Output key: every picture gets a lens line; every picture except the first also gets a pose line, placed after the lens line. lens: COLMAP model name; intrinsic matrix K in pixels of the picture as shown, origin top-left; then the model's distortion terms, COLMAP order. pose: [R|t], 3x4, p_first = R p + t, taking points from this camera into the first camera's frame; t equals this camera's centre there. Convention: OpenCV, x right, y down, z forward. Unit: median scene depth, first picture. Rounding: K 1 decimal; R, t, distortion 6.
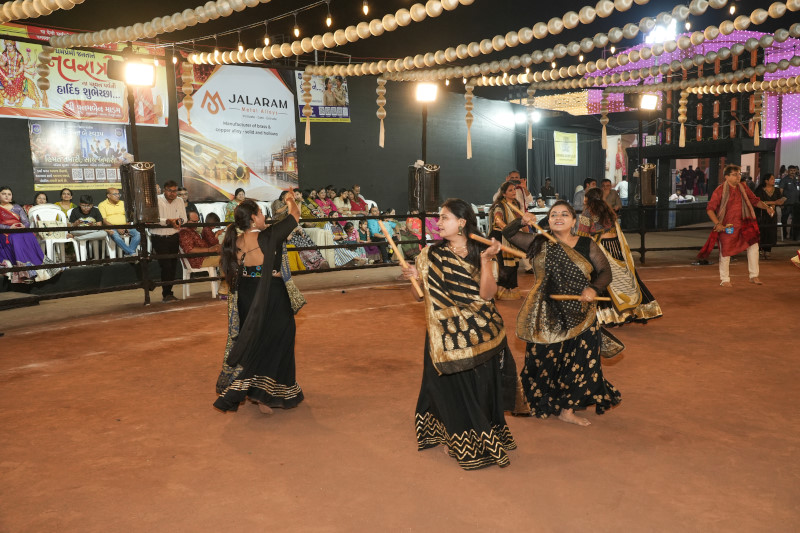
lens RADIAL K [[708.2, 0, 400.0], [0, 708.2, 266.5], [0, 0, 1]] dist [0.032751, -0.002608]
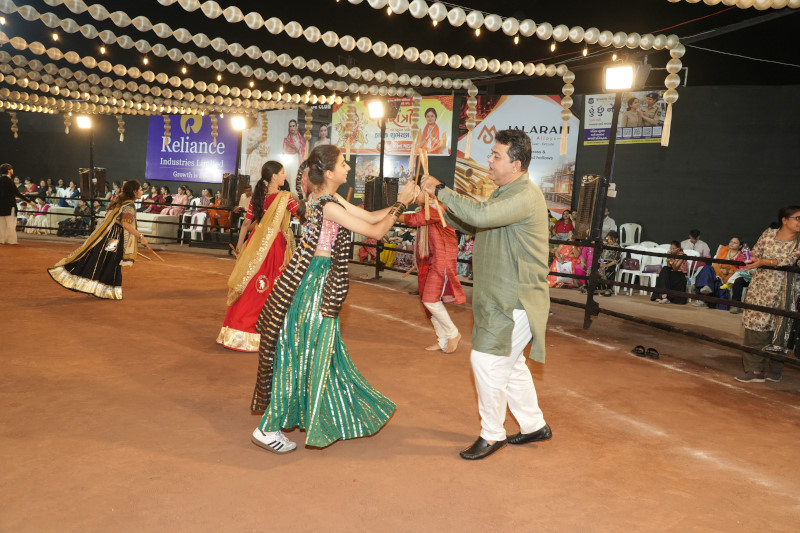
lens RADIAL K [[589.1, 0, 400.0], [0, 589.1, 266.5], [0, 0, 1]] dist [-0.004568, 0.012451]
pose [[0.286294, 0.129424, -0.949360, 0.716367], [-0.167222, 0.982377, 0.083497, -0.068227], [0.943437, 0.134849, 0.302891, 0.600529]]
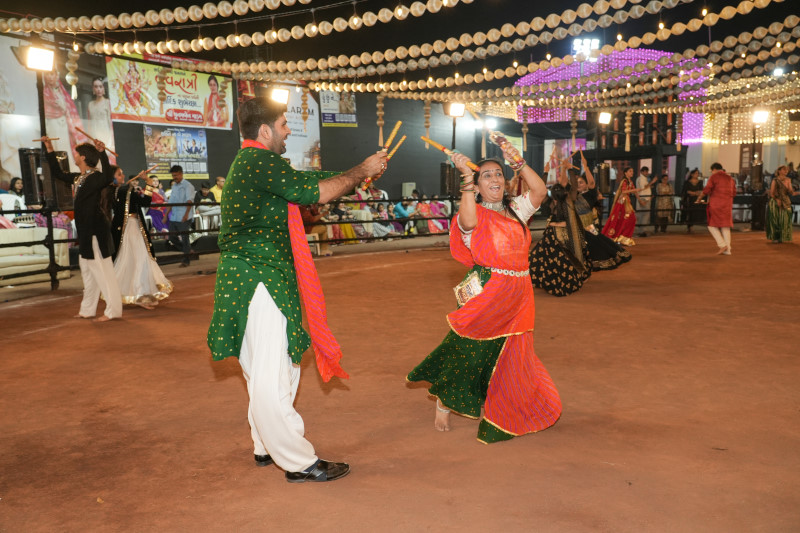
lens RADIAL K [[693.5, 0, 400.0], [0, 693.5, 266.5], [0, 0, 1]] dist [0.024096, 0.003358]
pose [[0.993002, -0.008590, 0.117789, -0.176789], [0.008089, 0.999956, 0.004728, 0.041824], [-0.117824, -0.003742, 0.993027, -0.255839]]
